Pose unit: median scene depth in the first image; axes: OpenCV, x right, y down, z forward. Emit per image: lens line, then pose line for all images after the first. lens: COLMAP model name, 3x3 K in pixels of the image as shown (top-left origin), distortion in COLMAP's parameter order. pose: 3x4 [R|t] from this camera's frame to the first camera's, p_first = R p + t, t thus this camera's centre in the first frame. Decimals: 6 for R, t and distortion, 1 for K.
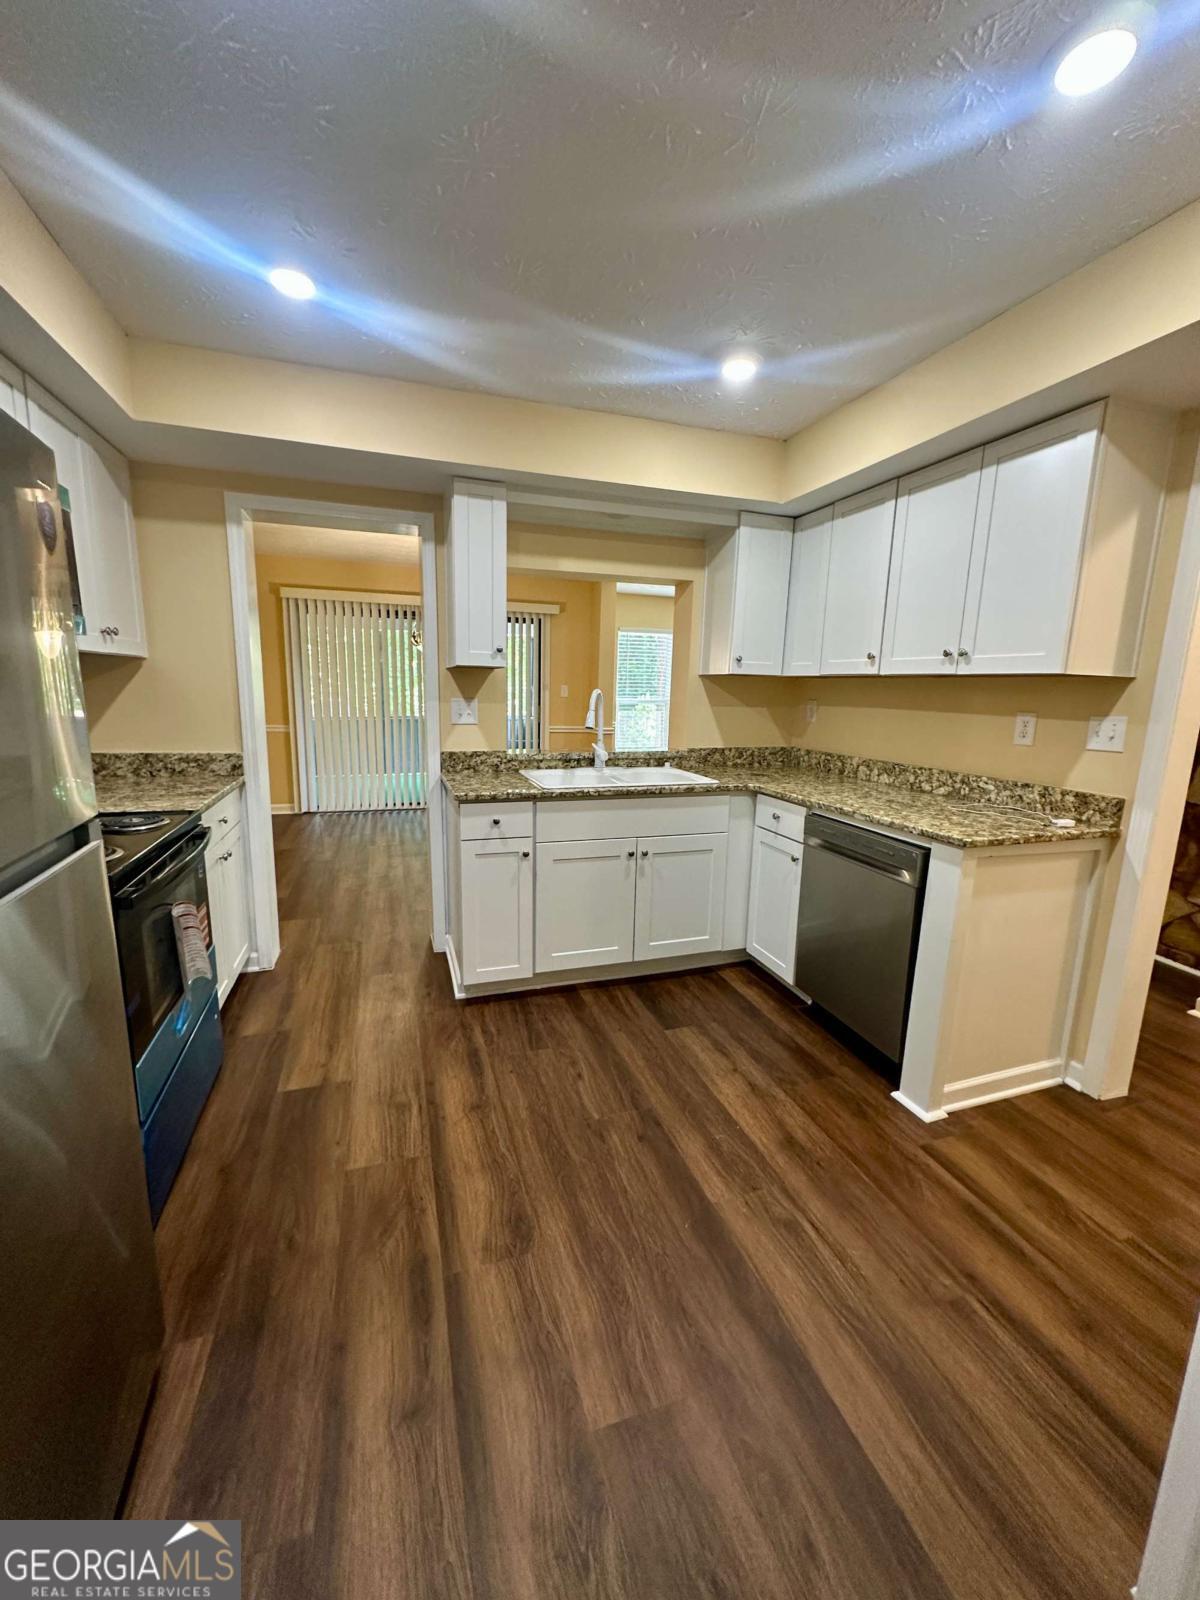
lens RADIAL K [[638.8, 0, 600.4], [0, 638.8, 800.6], [0, 0, 1]] dist [-0.001868, -0.000274]
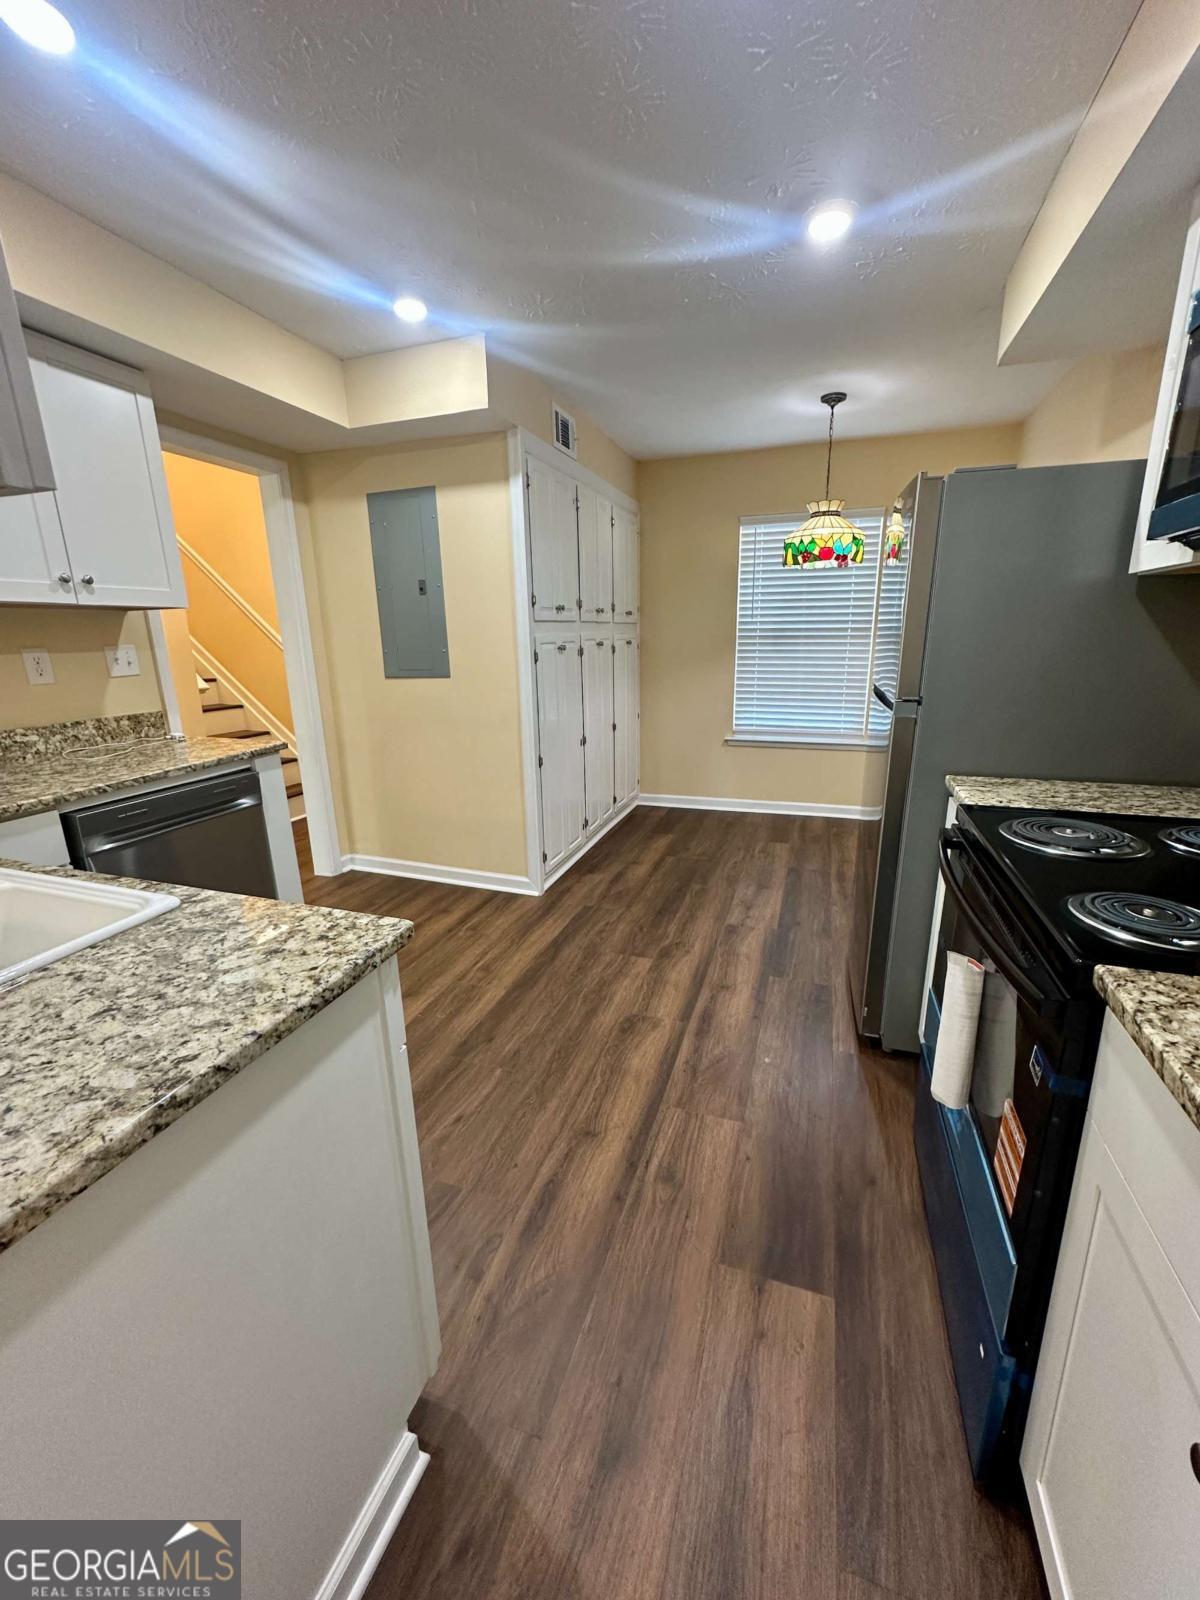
lens RADIAL K [[638.8, 0, 605.4], [0, 638.8, 798.3], [0, 0, 1]] dist [-0.001868, -0.000274]
pose [[-0.799402, -0.163014, 0.578258, -0.598158], [0.102830, 0.911159, 0.399017, -0.242781], [-0.591931, 0.378437, -0.711620, 1.362022]]
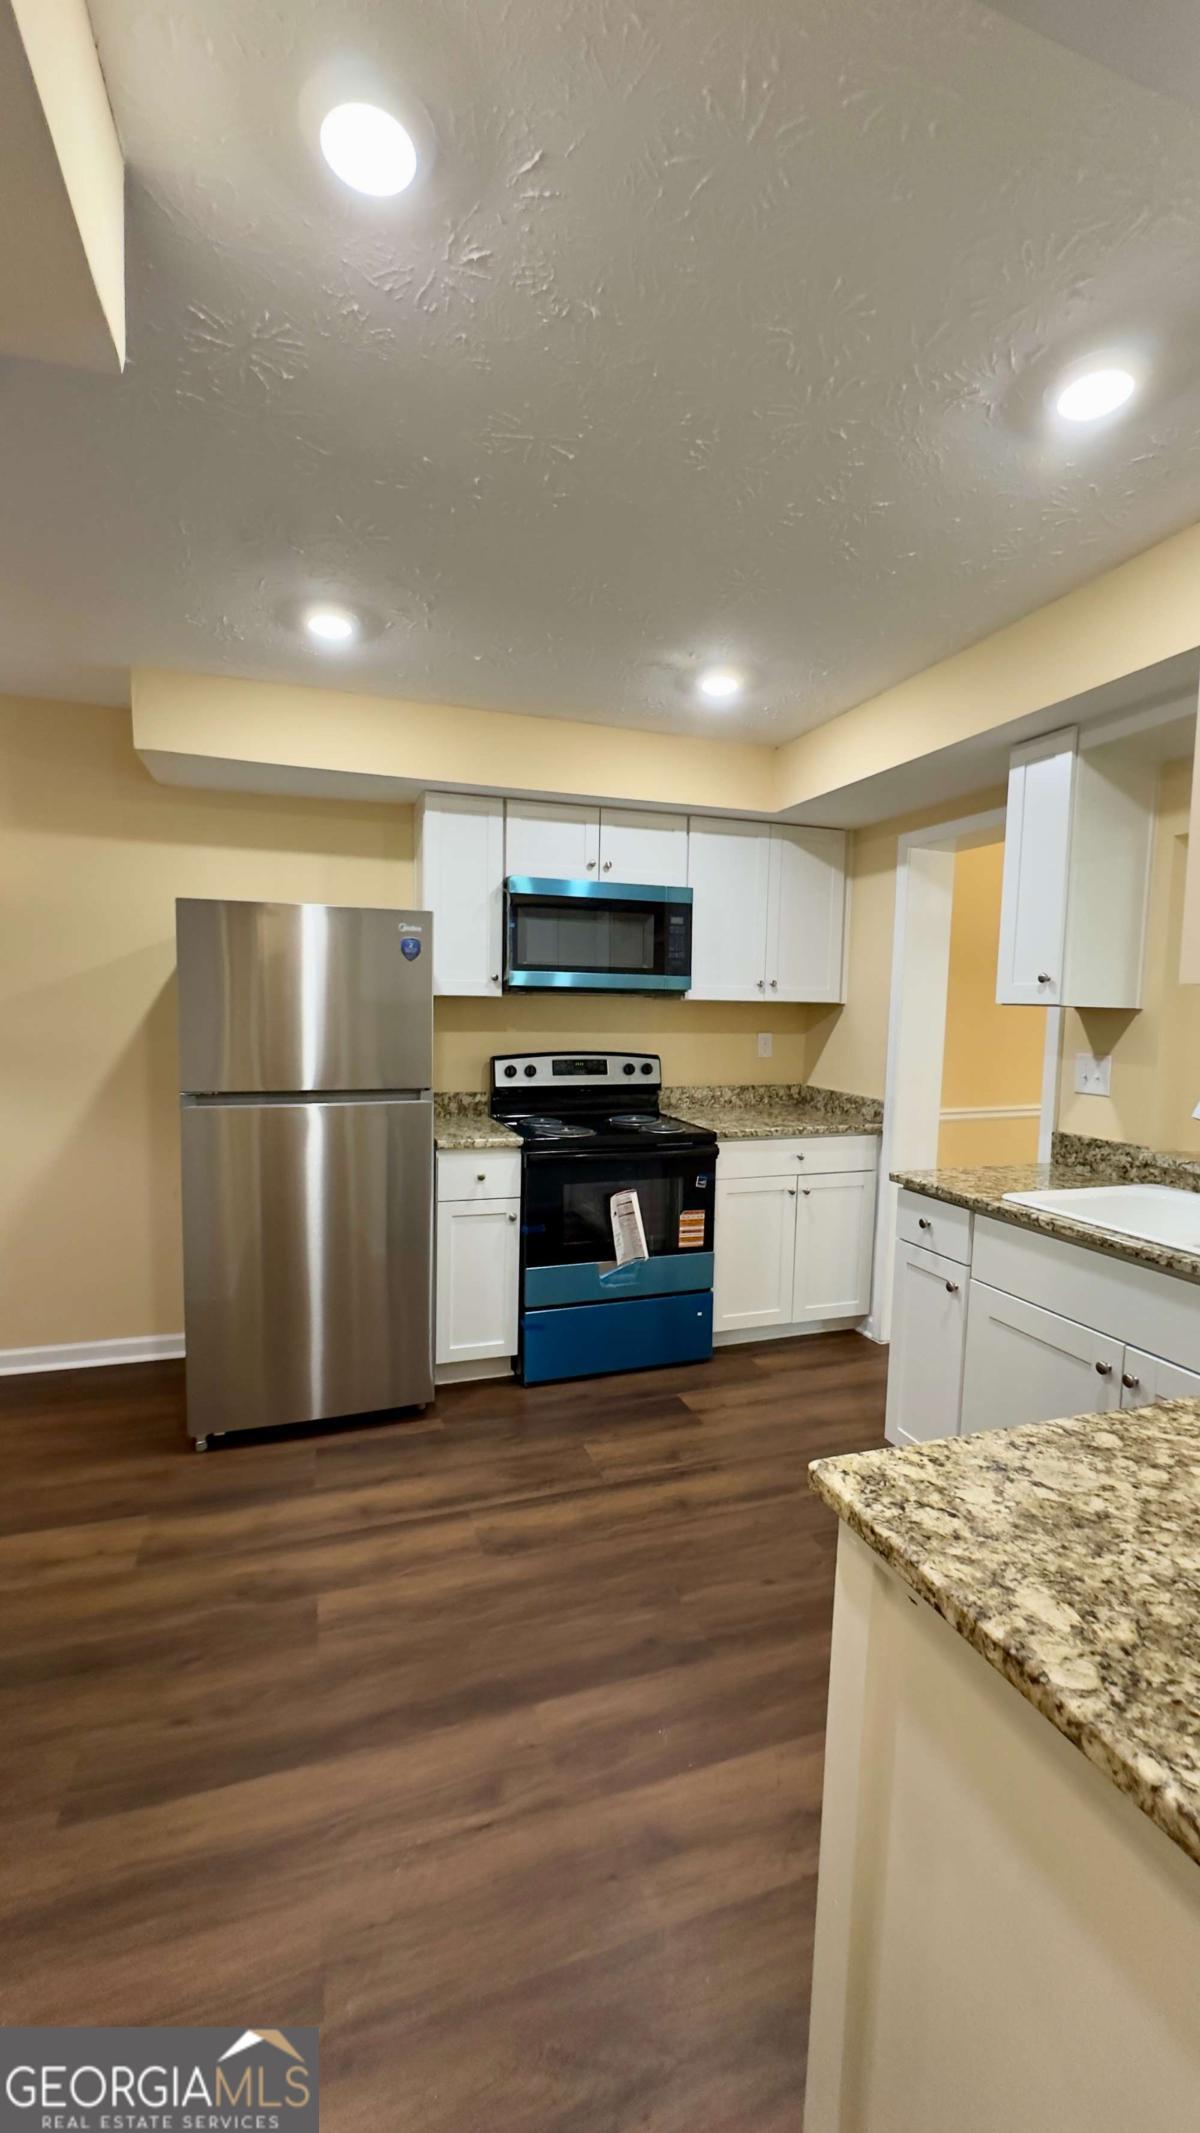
lens RADIAL K [[847.2, 0, 595.6], [0, 847.2, 1069.1], [0, 0, 1]] dist [0.001775, 0.000065]
pose [[0.008311, 0.053961, -0.998508, 0.894294], [-0.193280, 0.979799, 0.051342, -0.132843], [0.981109, 0.192565, 0.018572, 0.719079]]
